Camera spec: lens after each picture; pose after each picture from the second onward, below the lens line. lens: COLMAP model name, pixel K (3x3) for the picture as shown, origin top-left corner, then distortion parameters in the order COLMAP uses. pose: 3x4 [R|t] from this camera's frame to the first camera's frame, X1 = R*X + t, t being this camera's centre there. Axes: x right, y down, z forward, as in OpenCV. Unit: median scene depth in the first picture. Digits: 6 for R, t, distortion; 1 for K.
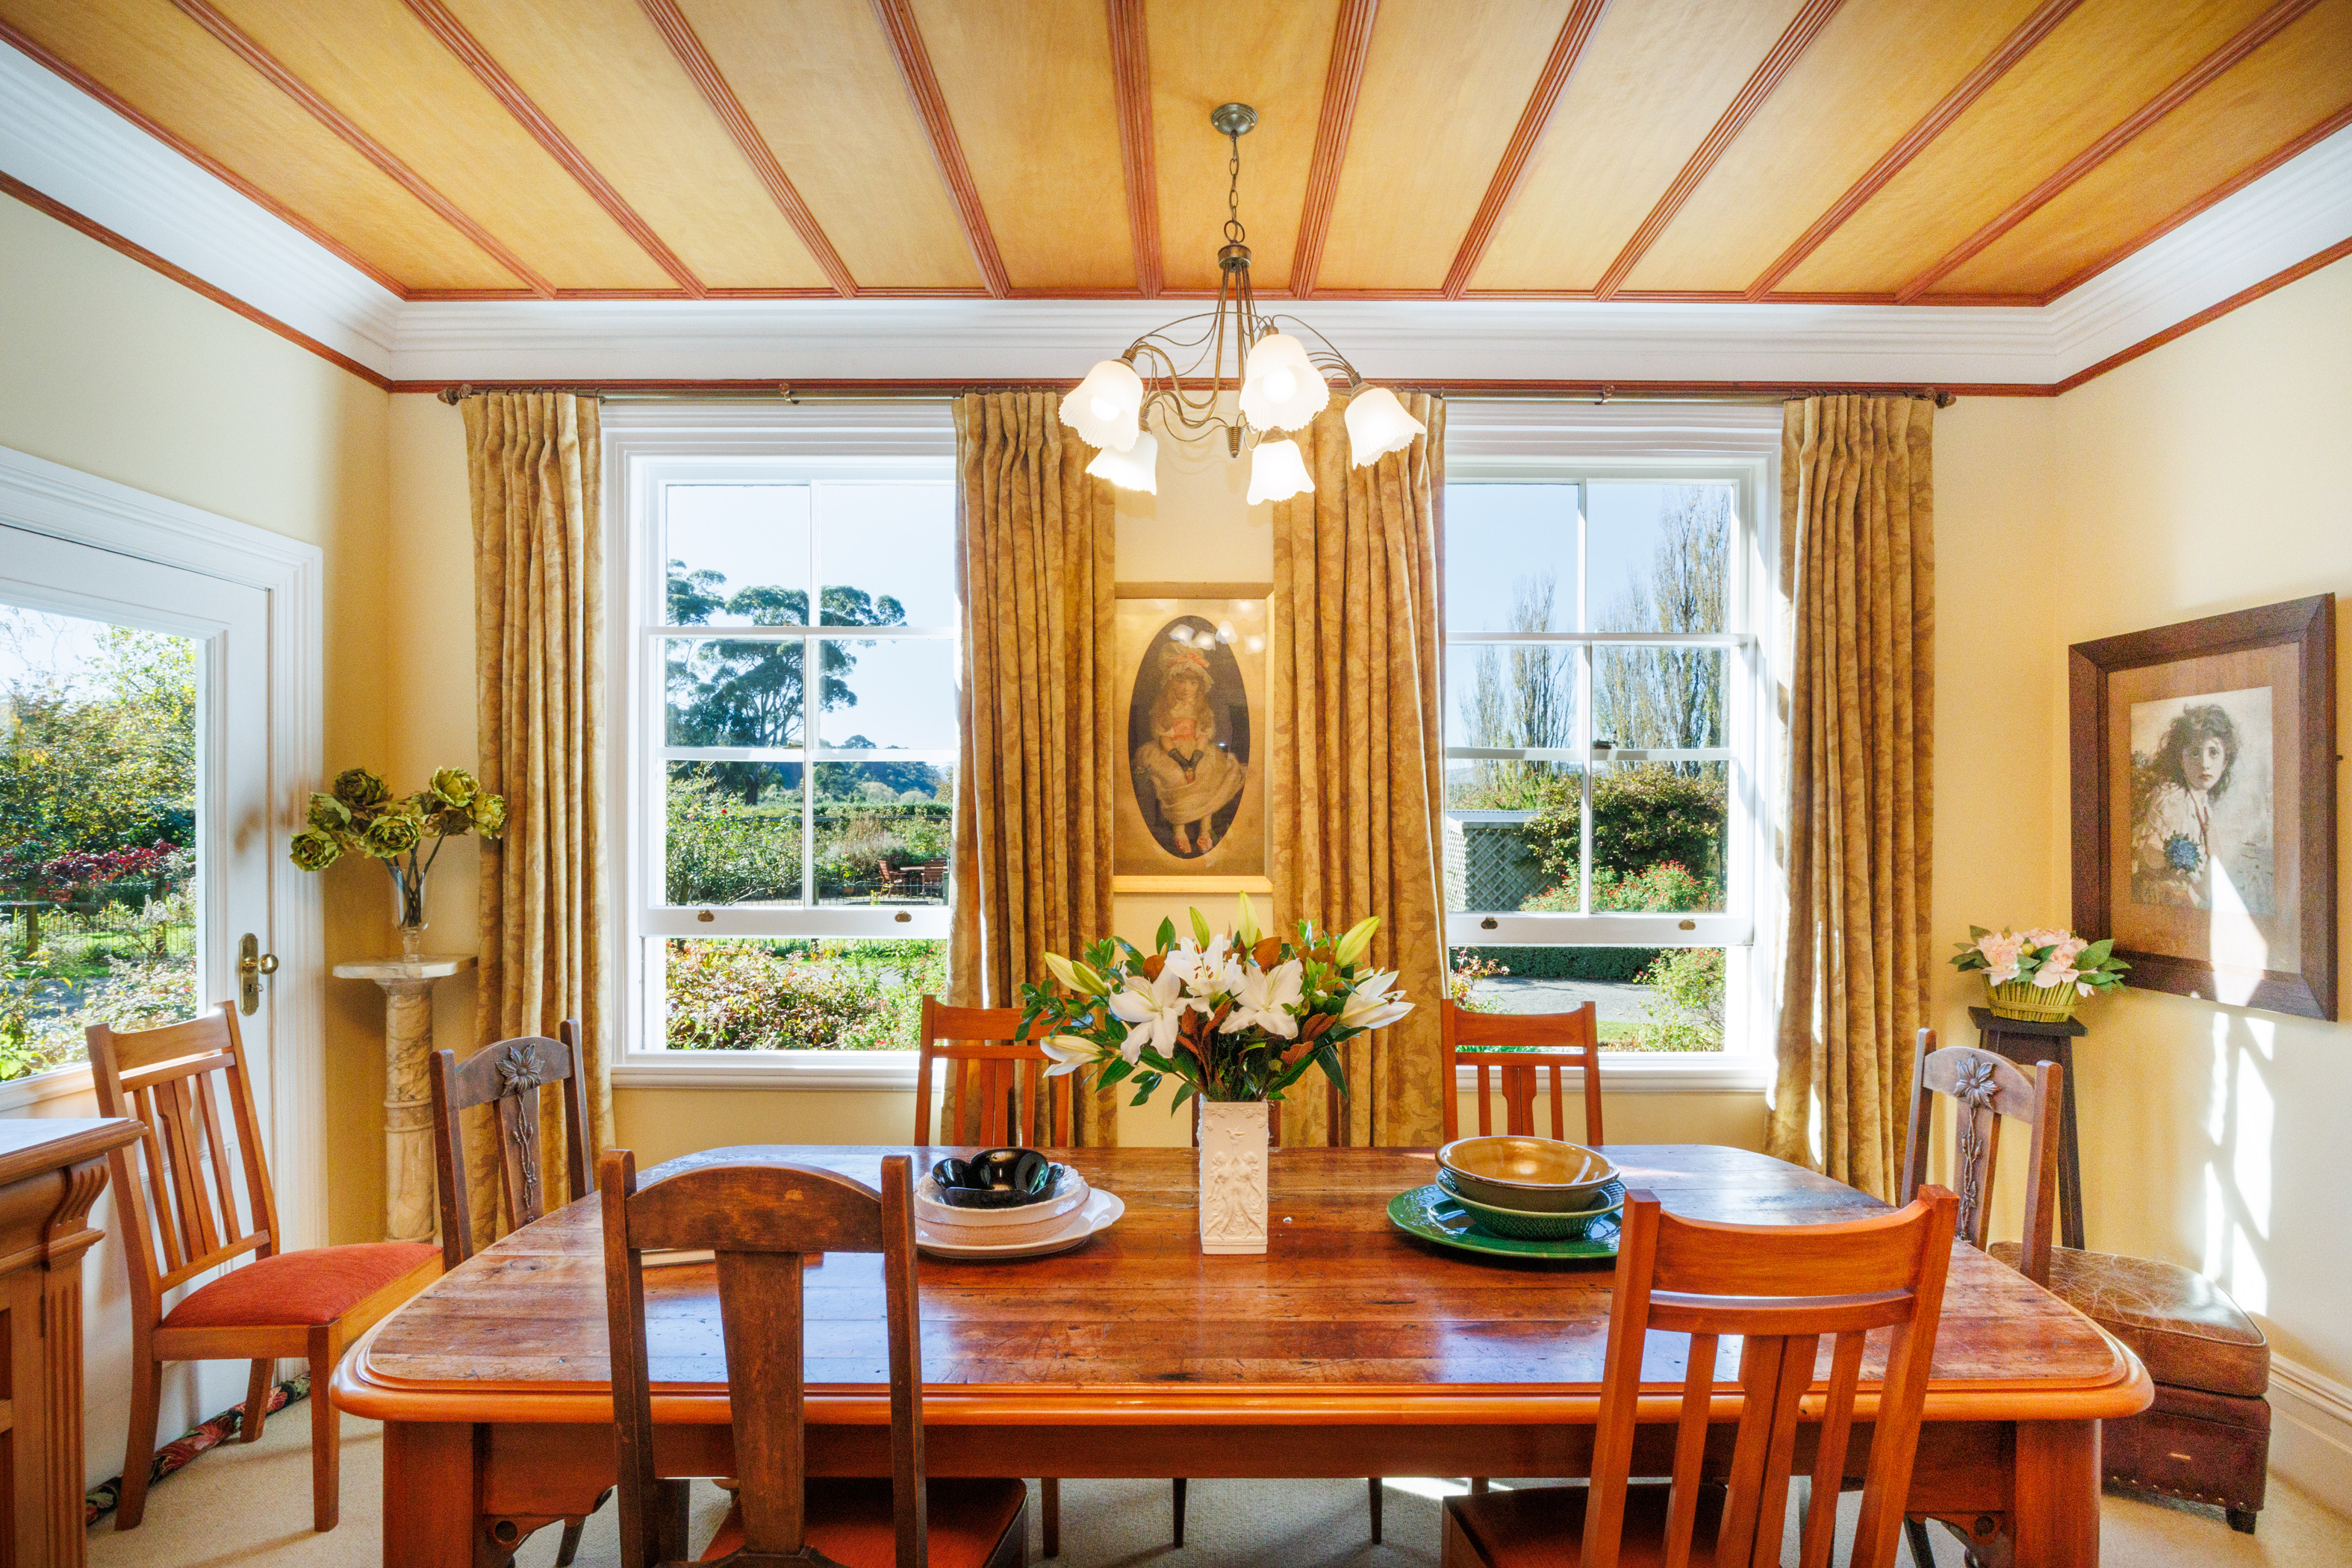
lens RADIAL K [[1097.5, 0, 1218.3], [0, 1097.5, 830.9], [0, 0, 1]] dist [-0.021781, 0.003271]
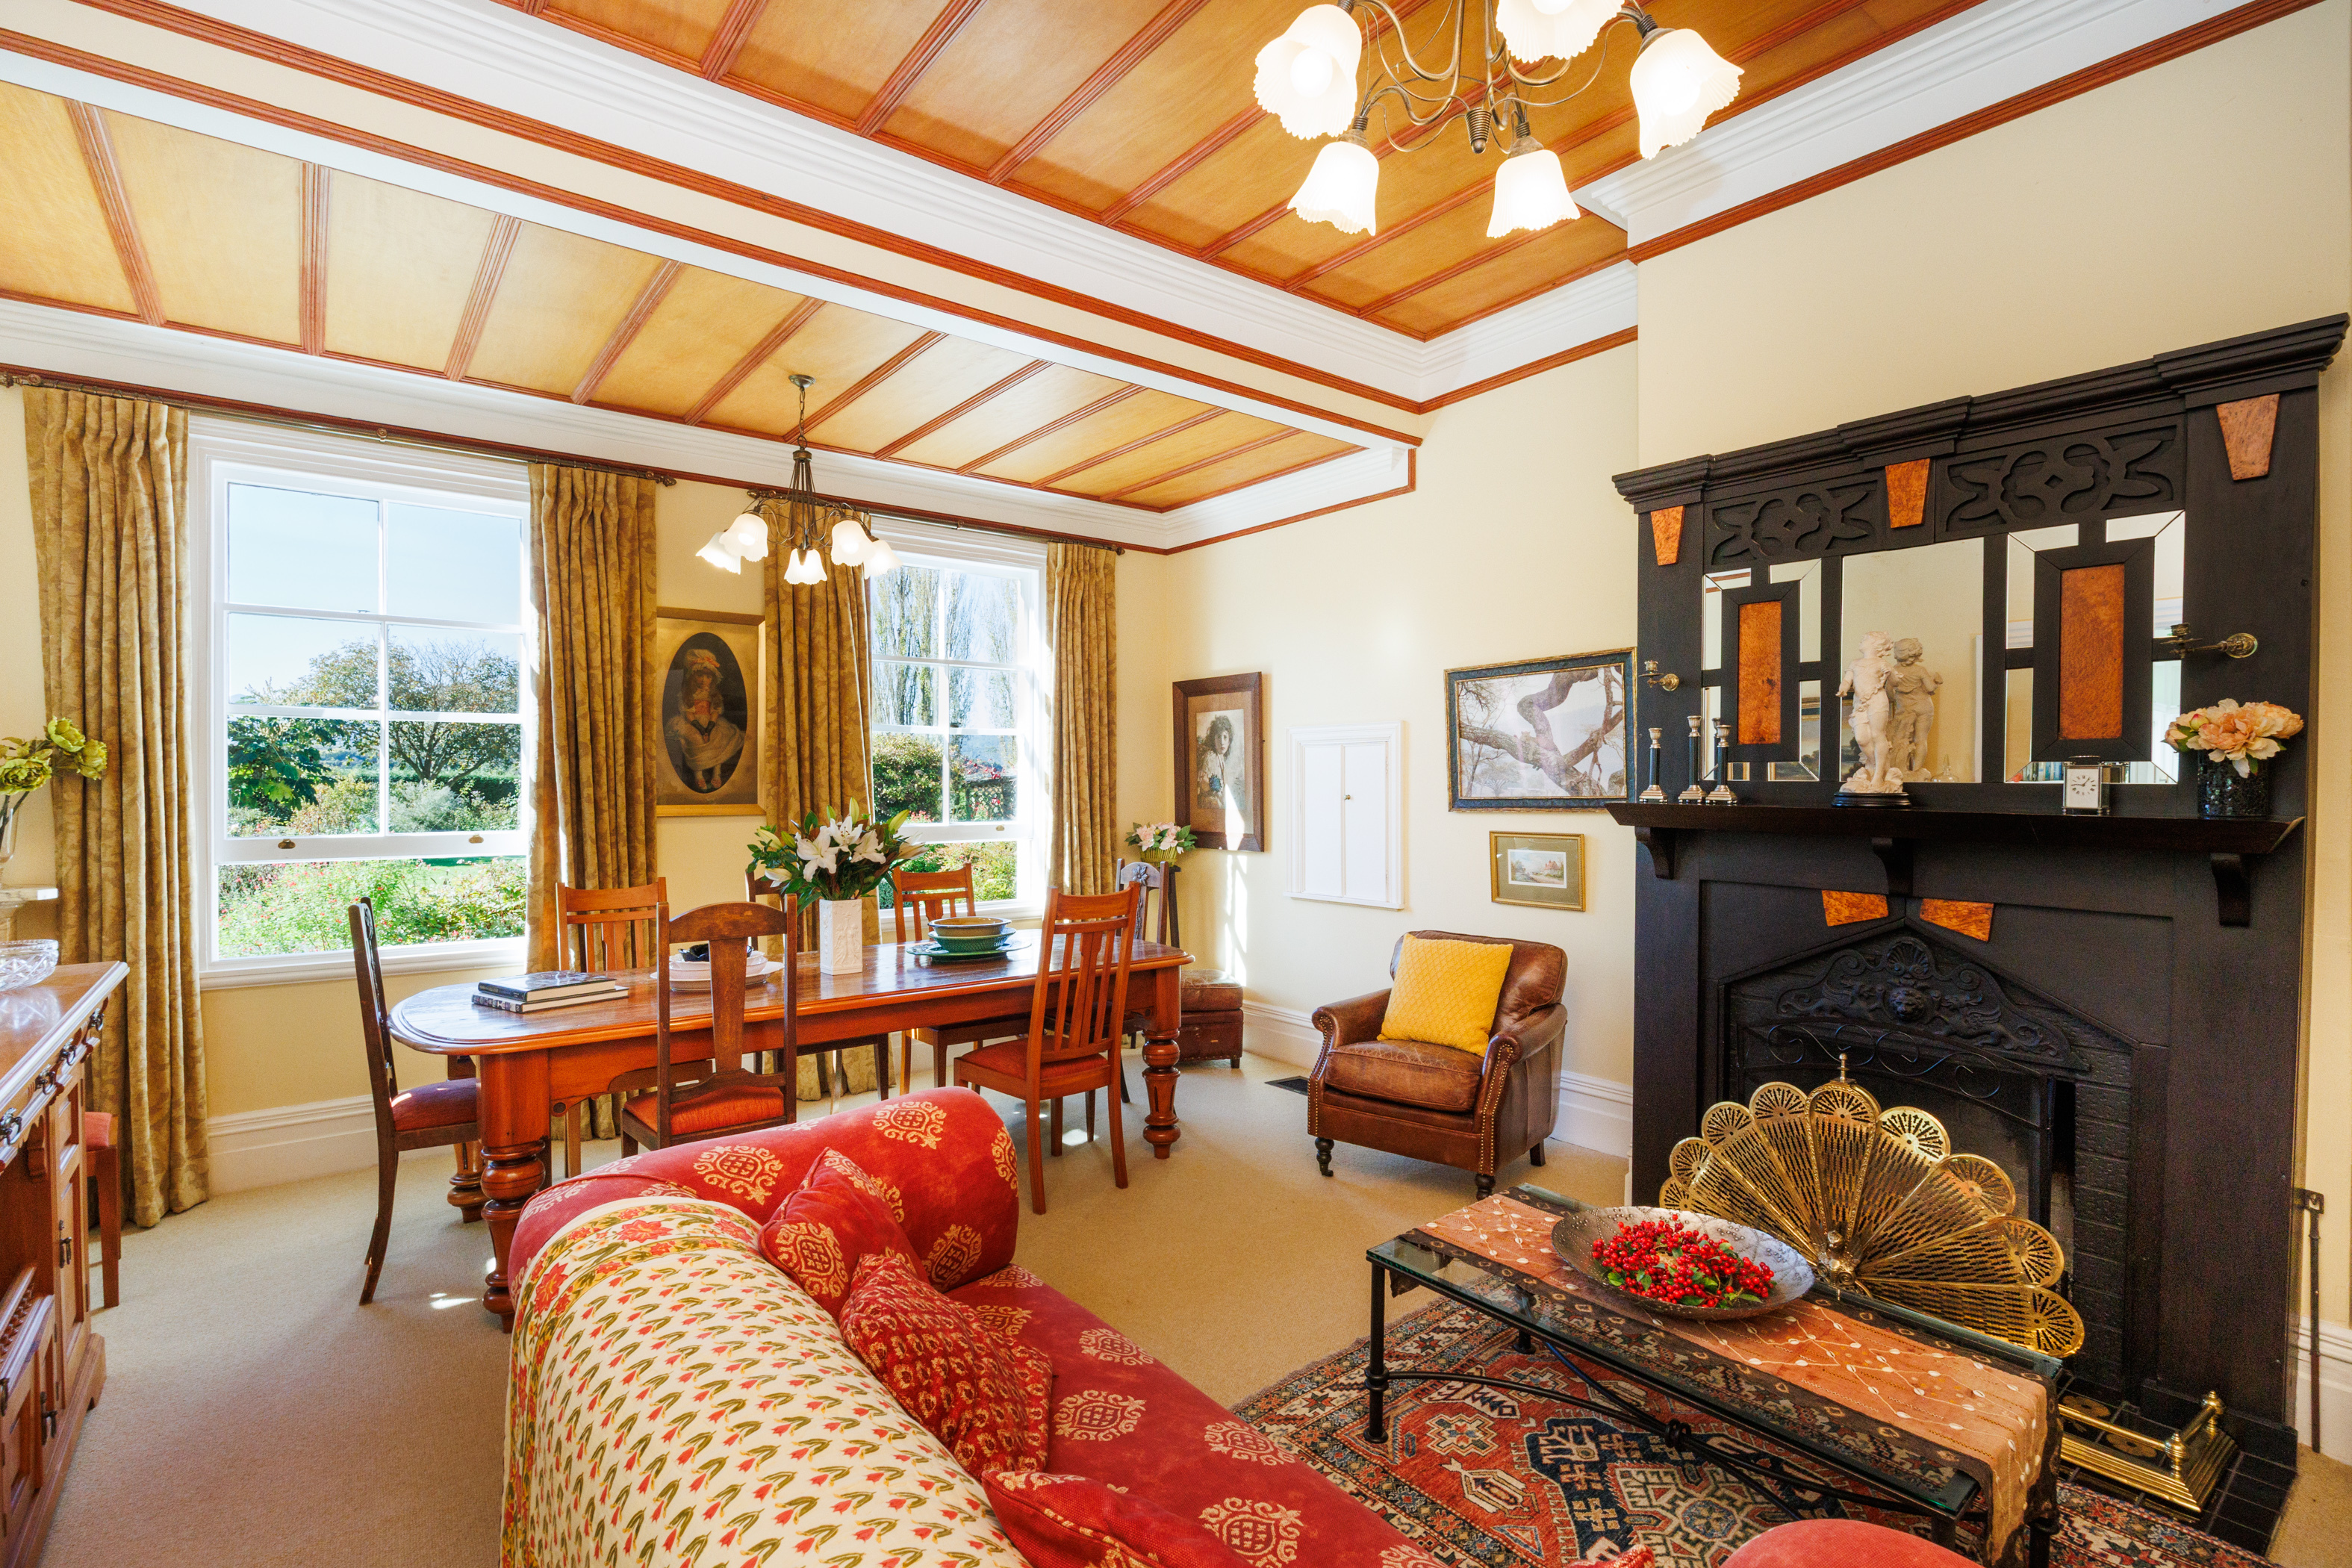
lens RADIAL K [[1097.5, 0, 1168.4], [0, 1097.5, 762.0], [0, 0, 1]] dist [-0.021781, 0.003271]
pose [[0.795012, 0.007461, 0.606548, -0.447198], [0.009614, 0.999644, -0.024898, 0.026863], [-0.606518, 0.025625, 0.794657, -0.598515]]
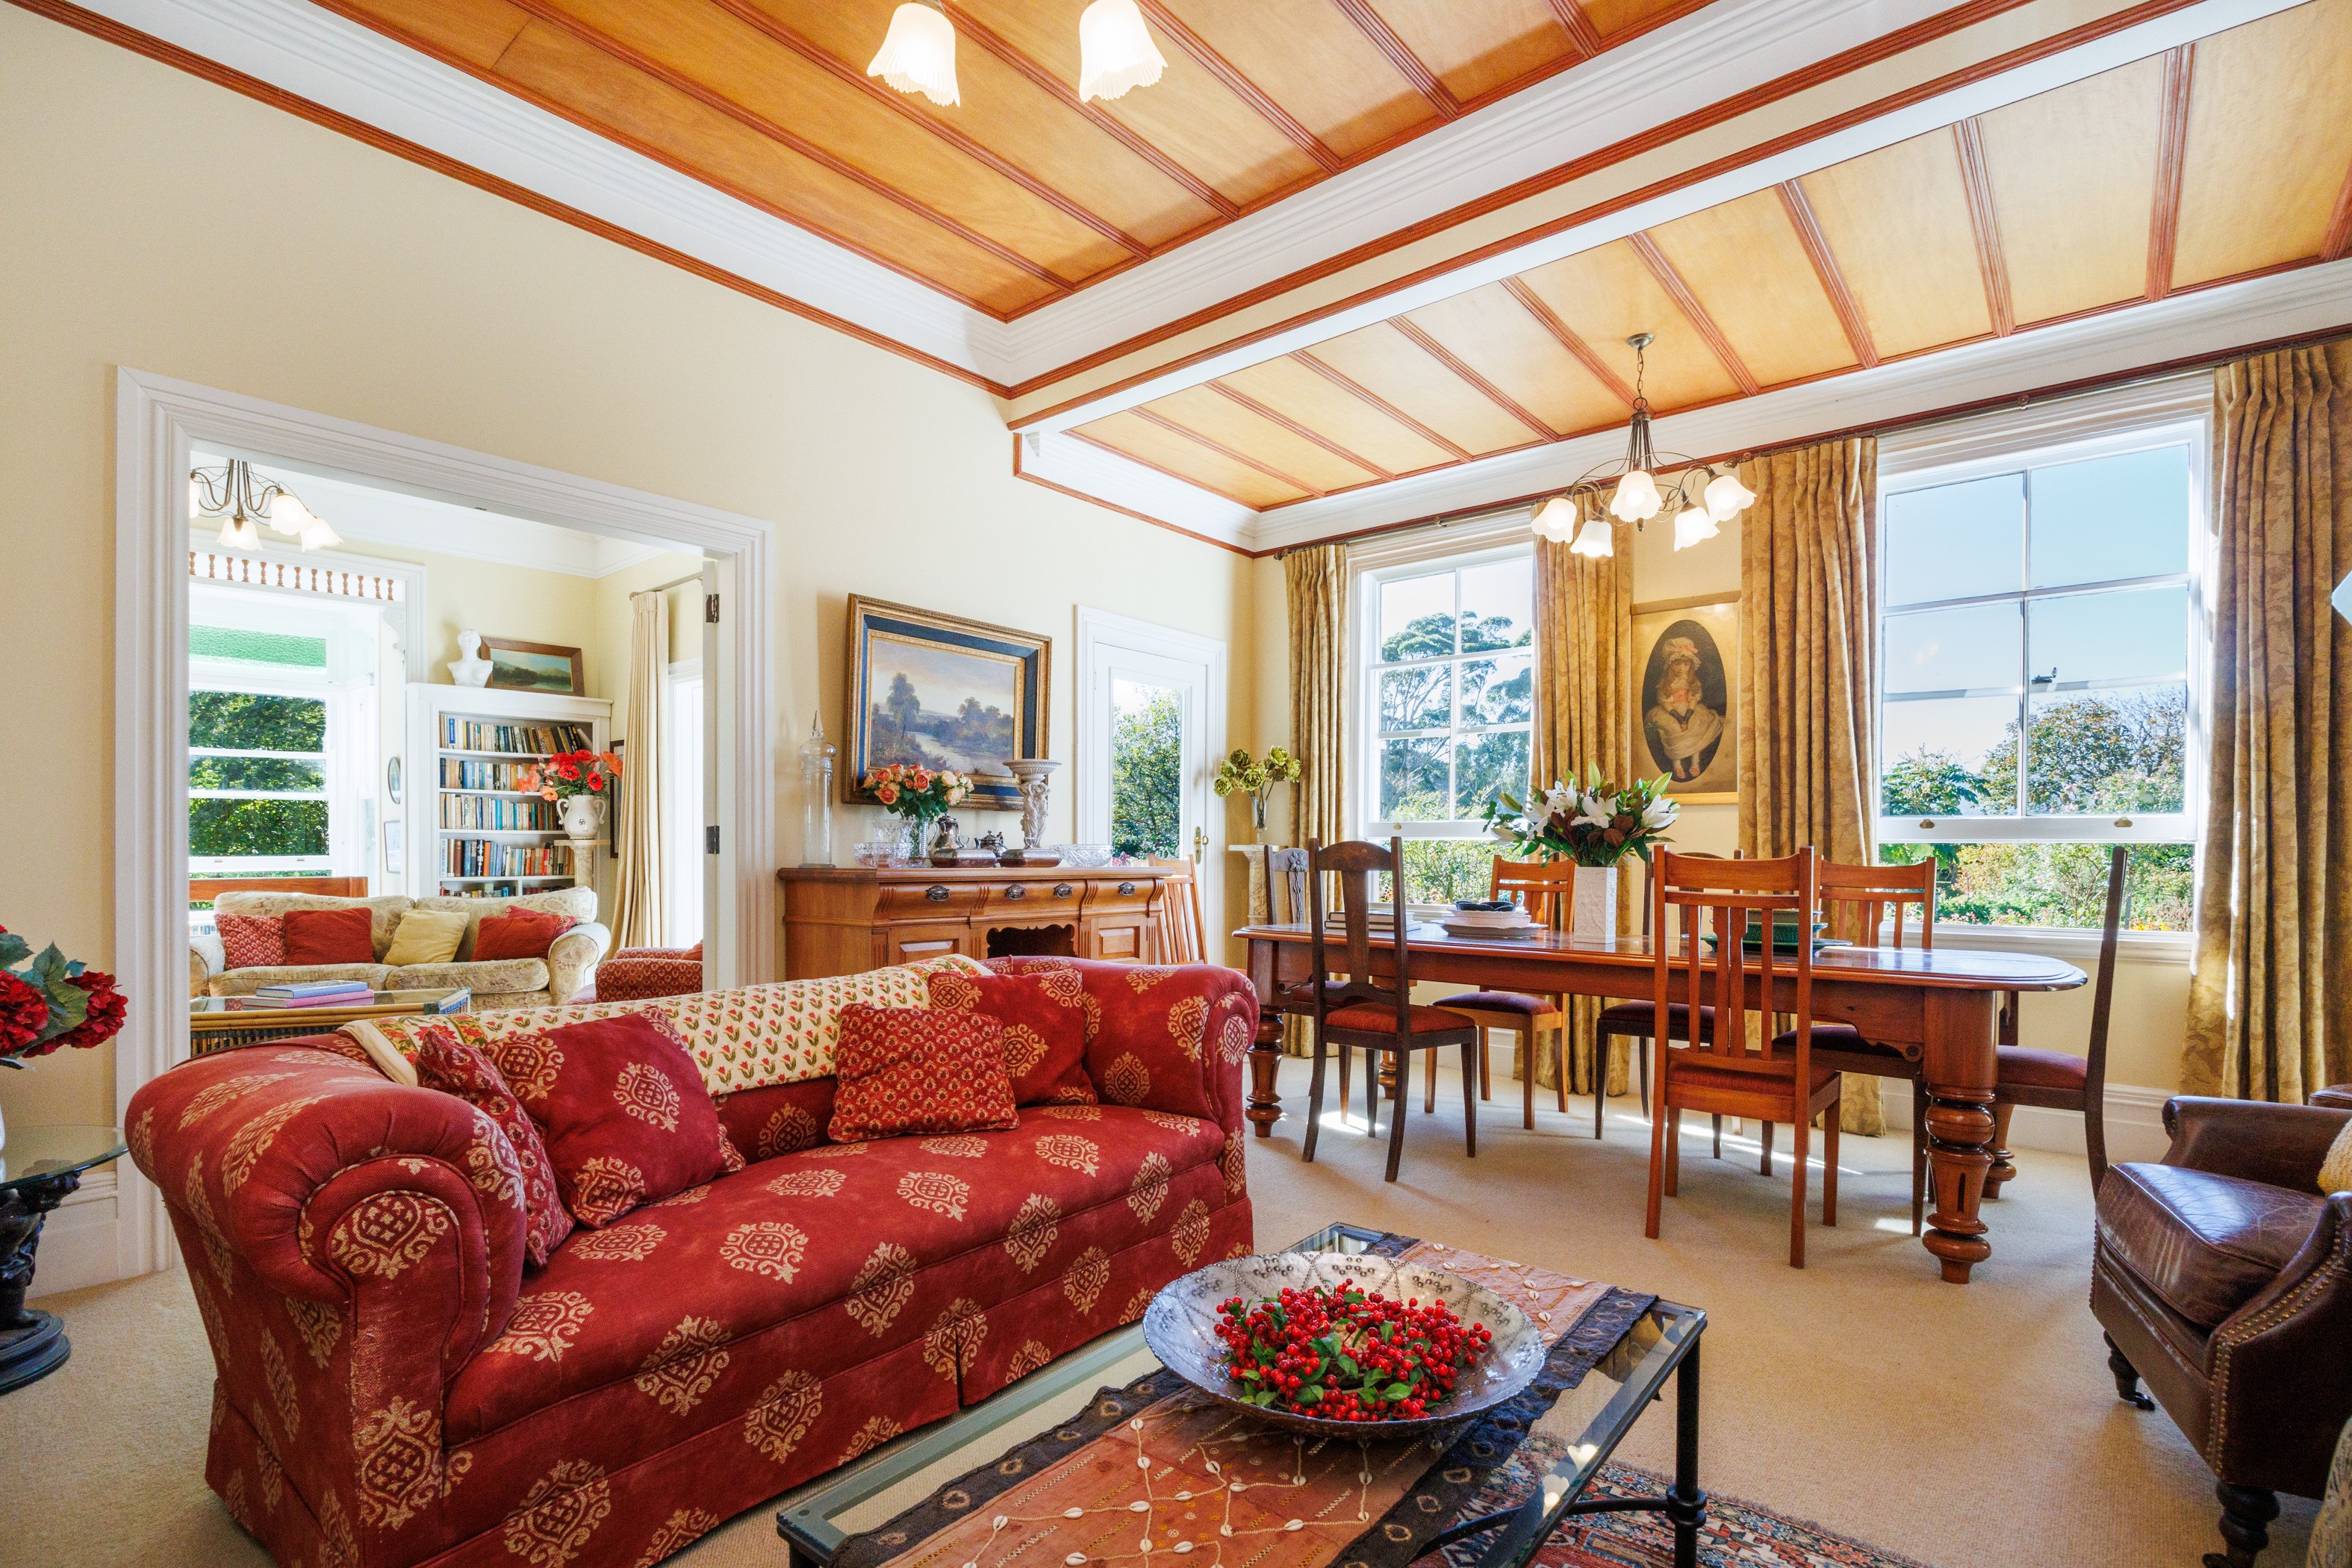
lens RADIAL K [[1097.5, 0, 1166.6], [0, 1097.5, 839.9], [0, 0, 1]] dist [-0.021781, 0.003271]
pose [[0.745674, -0.002053, -0.666308, 0.455724], [-0.012909, 0.999763, -0.017527, 0.144279], [0.666186, 0.021671, 0.745471, -0.595882]]
